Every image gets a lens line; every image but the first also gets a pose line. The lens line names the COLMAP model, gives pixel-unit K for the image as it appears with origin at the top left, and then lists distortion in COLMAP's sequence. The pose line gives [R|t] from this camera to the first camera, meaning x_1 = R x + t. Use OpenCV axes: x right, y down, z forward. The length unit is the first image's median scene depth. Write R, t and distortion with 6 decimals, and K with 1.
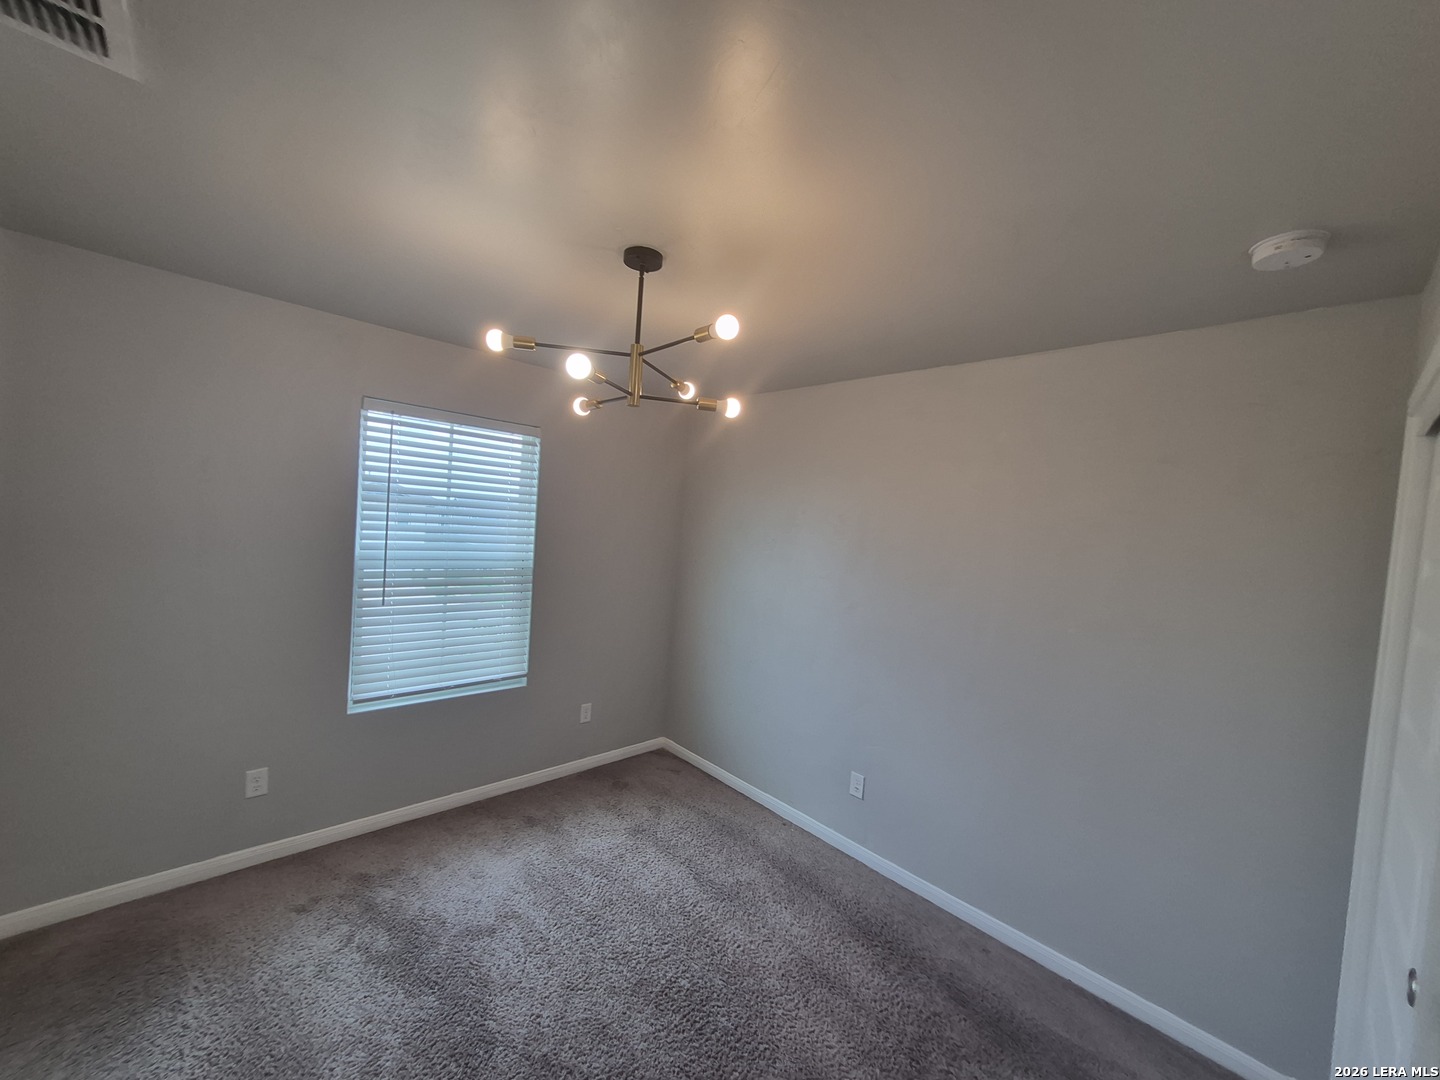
lens RADIAL K [[567.3, 0, 709.3], [0, 567.3, 547.4], [0, 0, 1]] dist [0.006713, 0.000209]
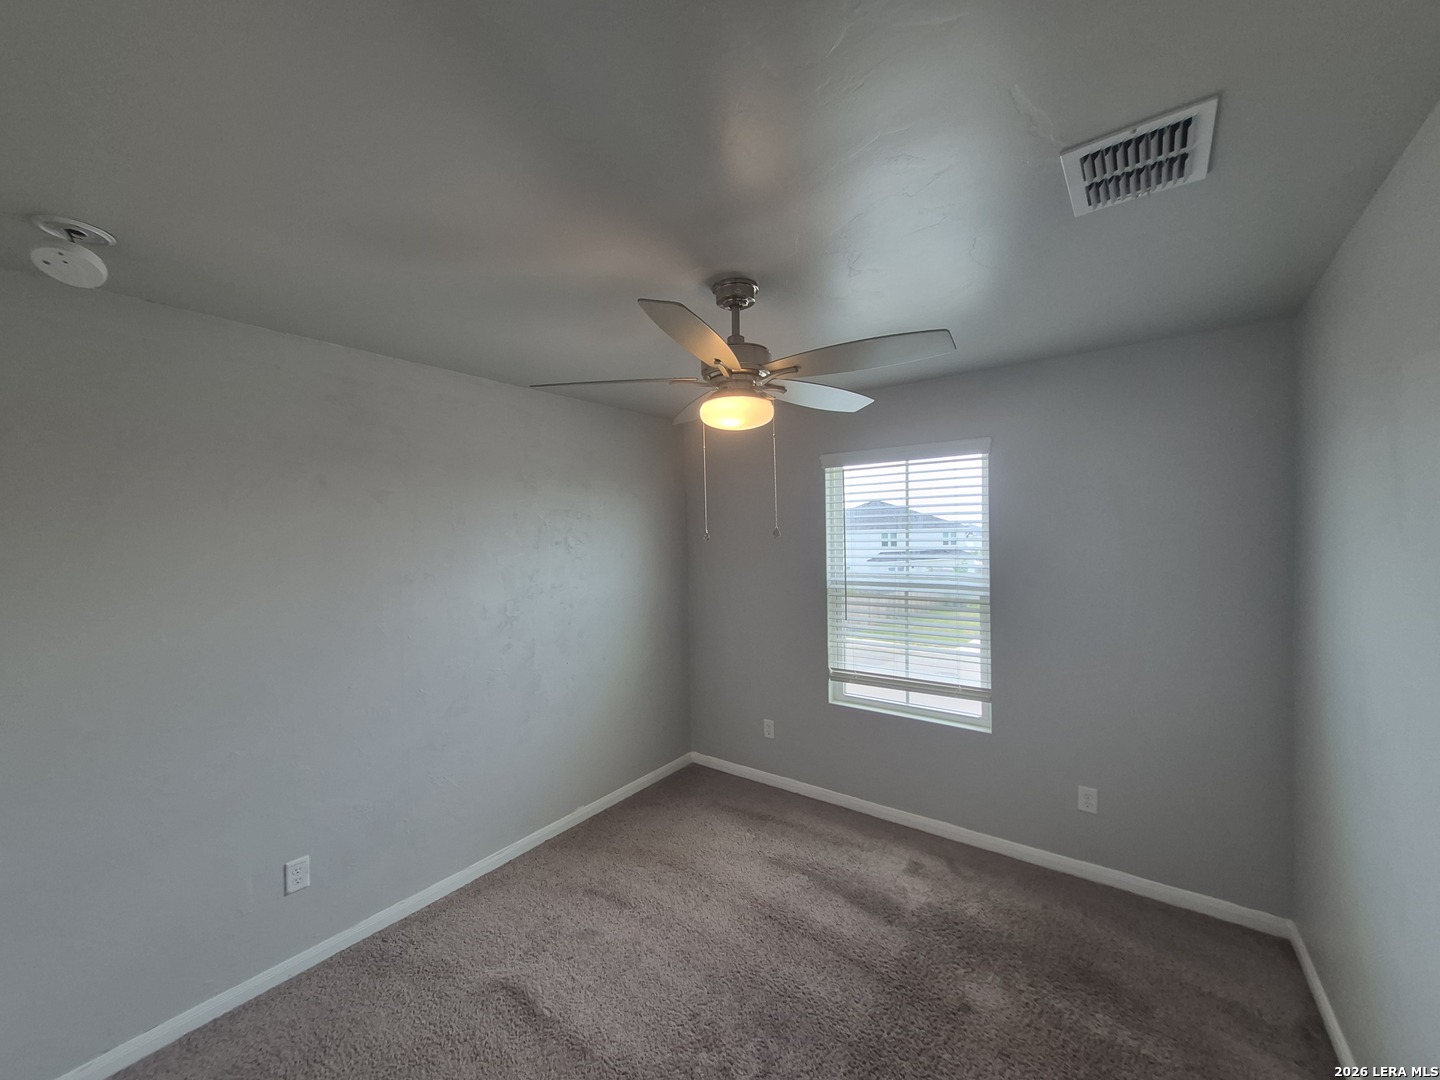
lens RADIAL K [[567.3, 0, 709.3], [0, 567.3, 547.4], [0, 0, 1]] dist [0.006713, 0.000209]
pose [[0.162626, -0.044856, -0.985668, 0.727550], [-0.007505, 0.998881, -0.046695, 0.004838], [0.986659, 0.014991, 0.162107, 0.633180]]
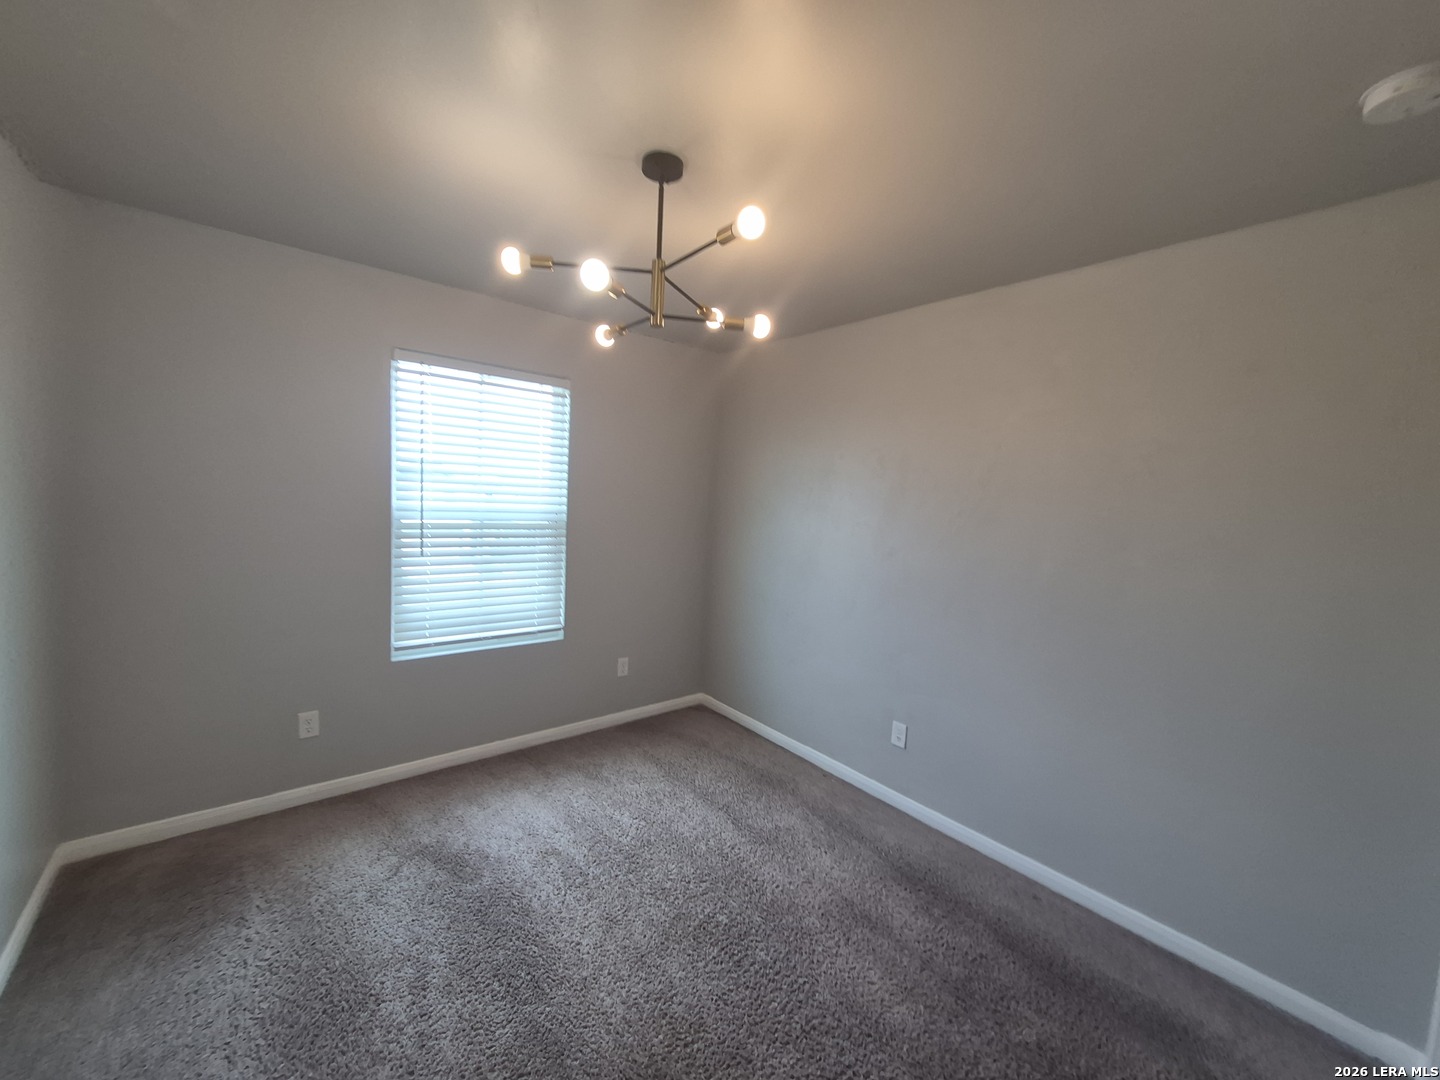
lens RADIAL K [[567.3, 0, 709.3], [0, 567.3, 547.4], [0, 0, 1]] dist [0.006713, 0.000209]
pose [[0.997439, -0.017288, -0.069399, 0.012447], [0.020088, 0.999004, 0.039849, 0.070481], [0.068641, -0.041141, 0.996793, 0.031390]]
